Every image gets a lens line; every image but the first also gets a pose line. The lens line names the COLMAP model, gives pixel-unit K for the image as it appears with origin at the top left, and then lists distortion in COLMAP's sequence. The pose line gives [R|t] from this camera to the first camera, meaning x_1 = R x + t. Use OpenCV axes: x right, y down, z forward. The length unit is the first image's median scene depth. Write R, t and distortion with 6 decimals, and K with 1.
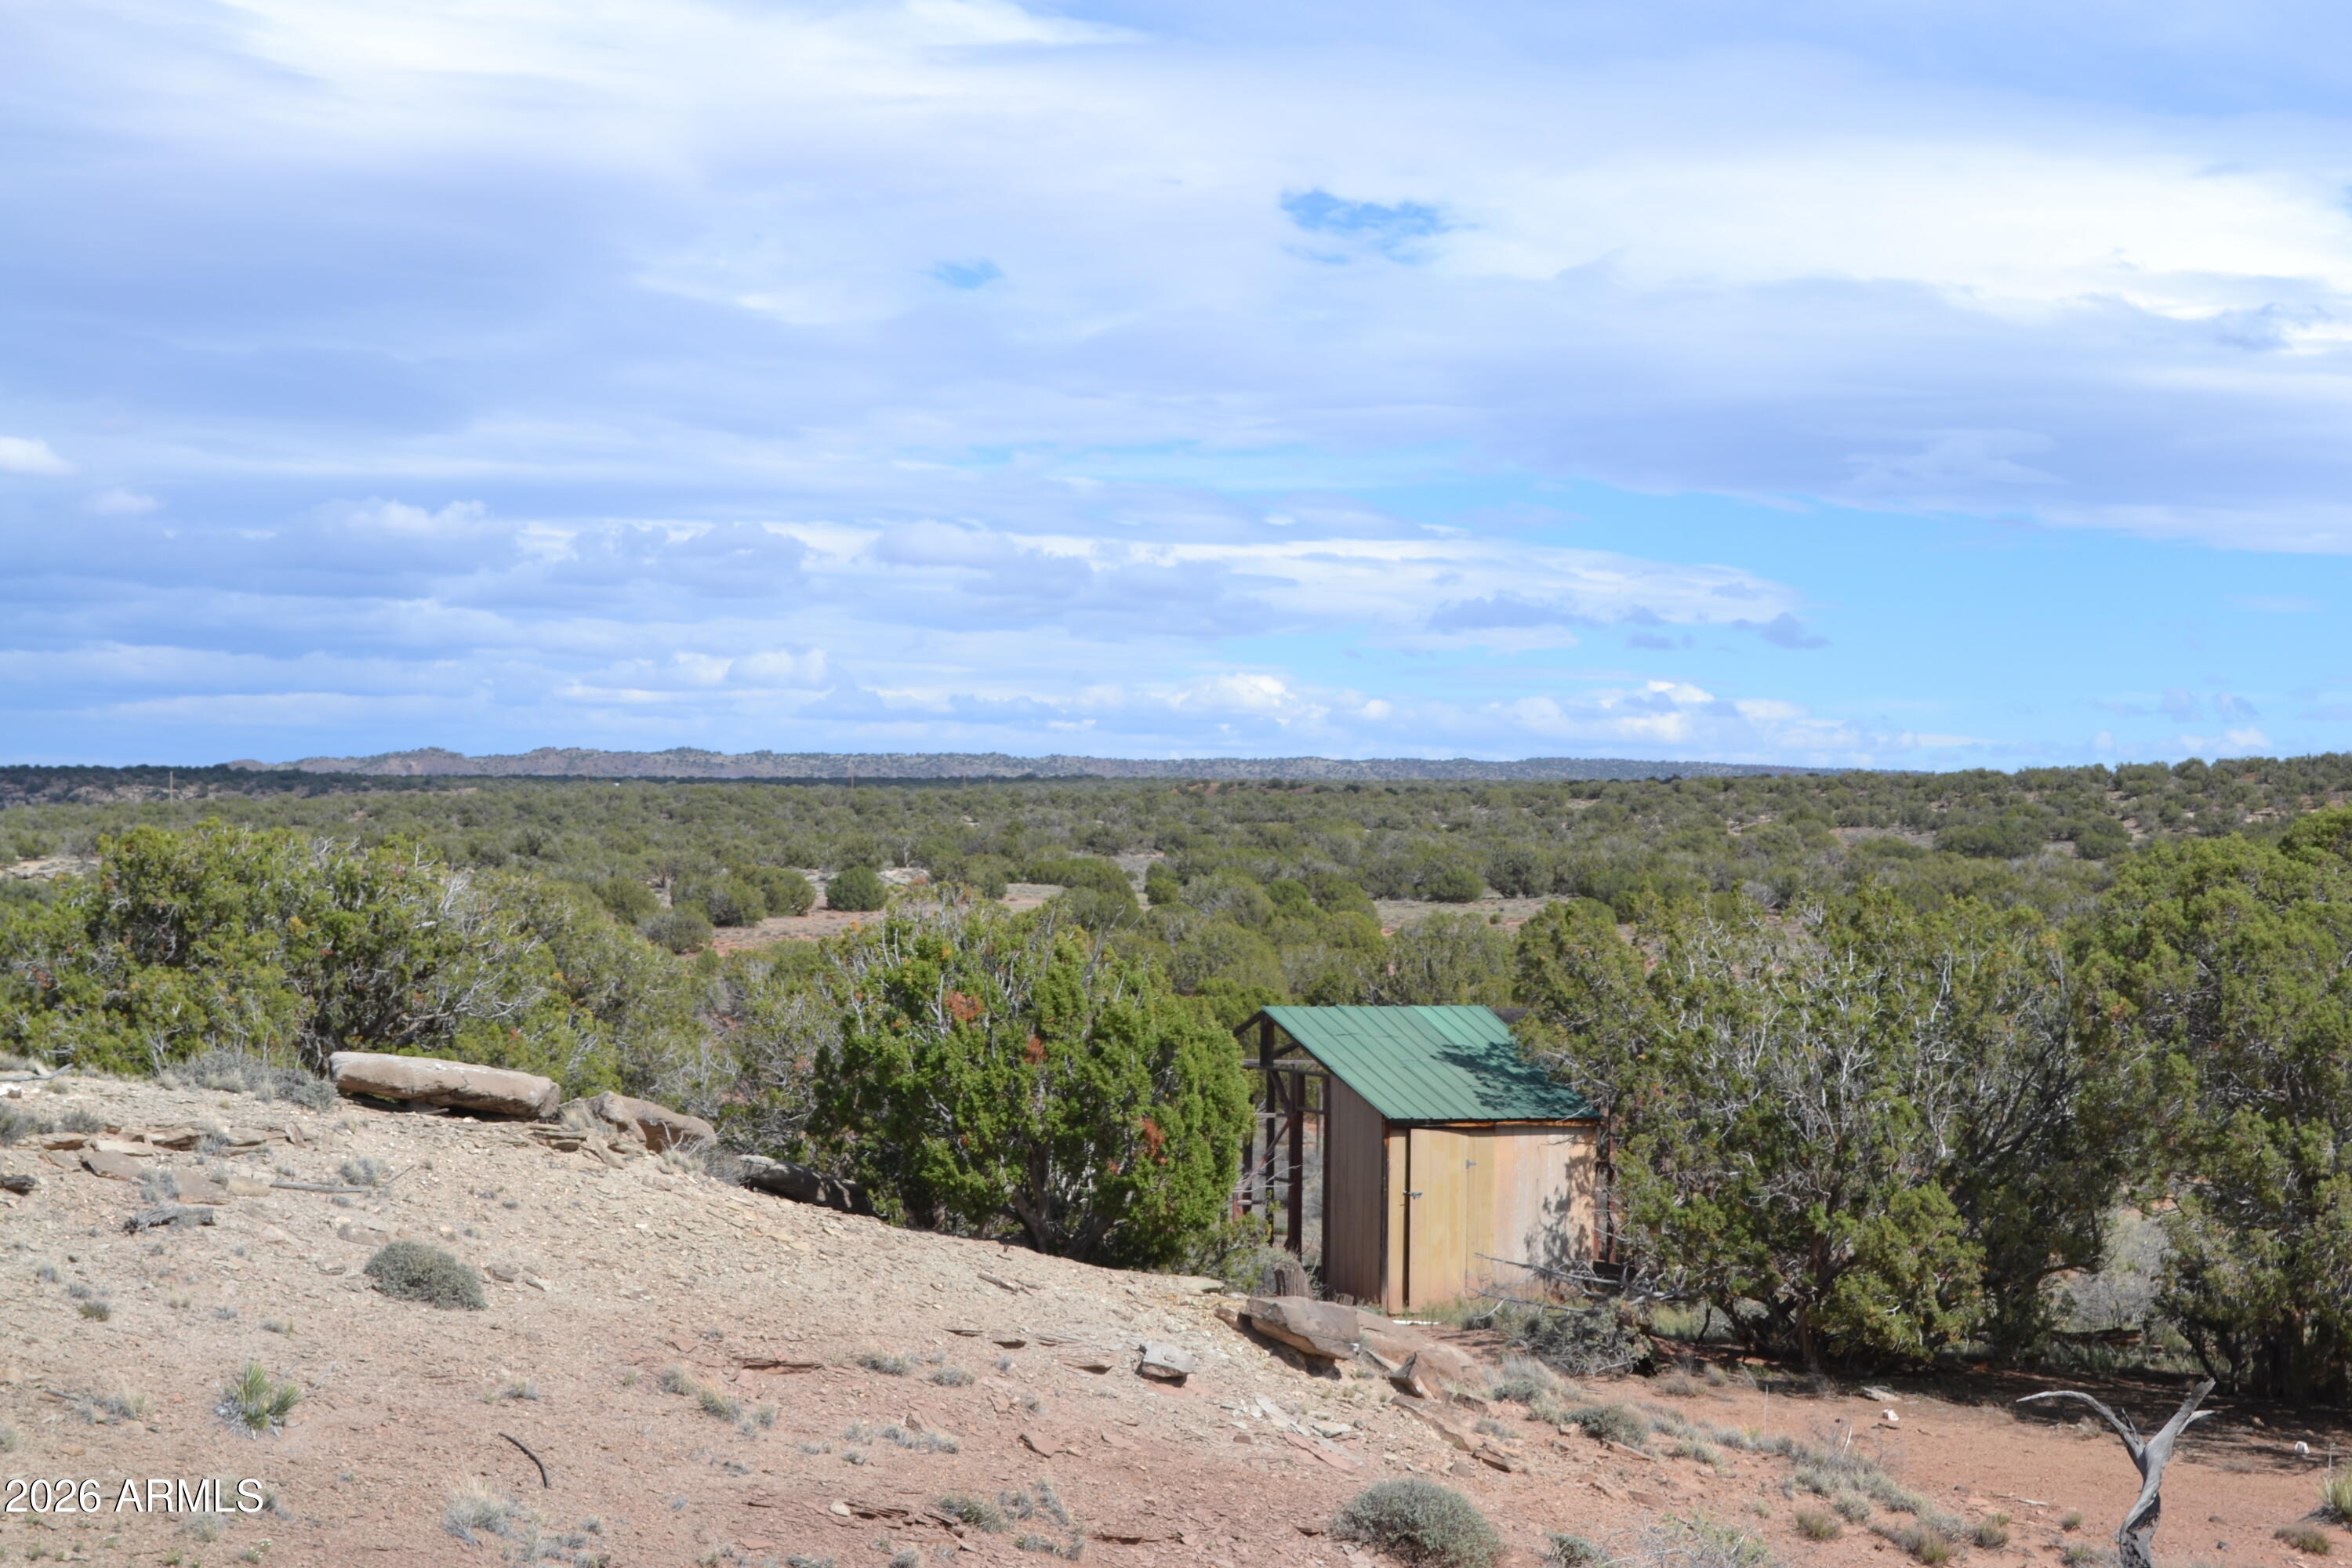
lens RADIAL K [[4133.3, 0, 1172.9], [0, 4133.3, 754.5], [0, 0, 1]] dist [-0.016158, -0.026571]
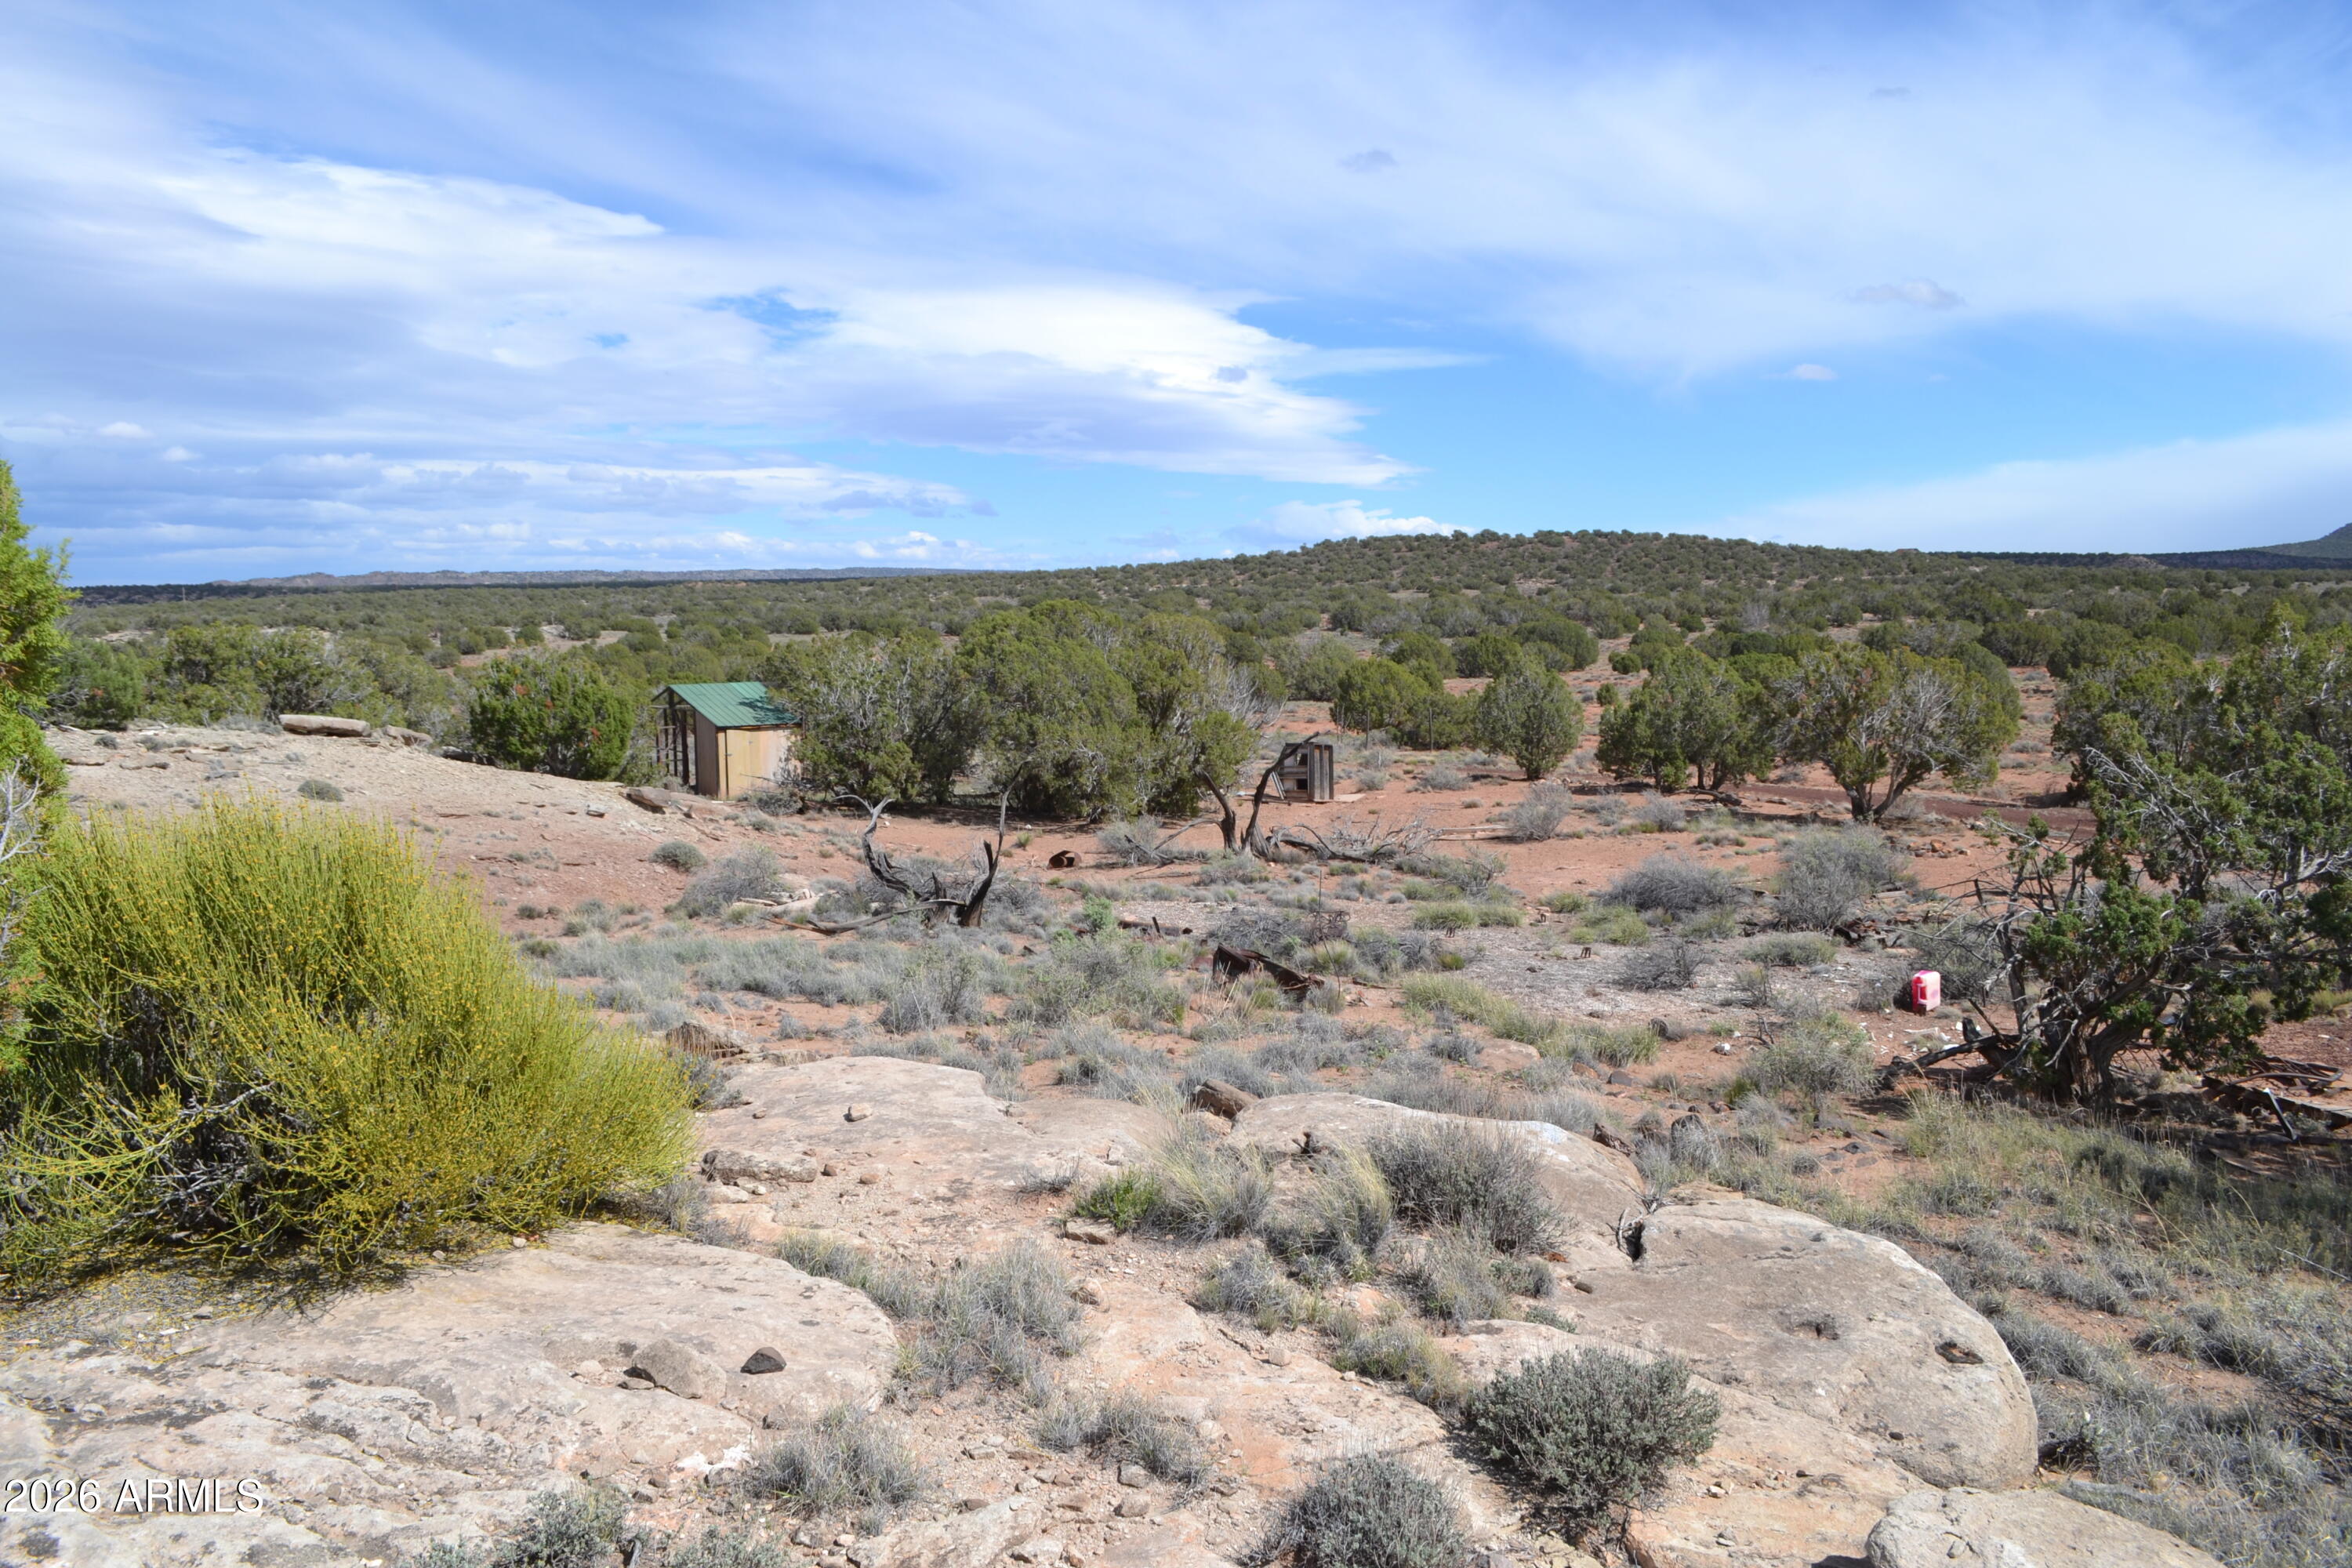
lens RADIAL K [[1866.3, 0, 1190.1], [0, 1866.3, 763.3], [0, 0, 1]] dist [-0.032730, 0.027244]
pose [[0.966347, -0.043976, 0.253455, 0.019743], [0.016356, 0.993789, 0.110068, -0.006365], [-0.256721, -0.102218, 0.961065, -0.100744]]
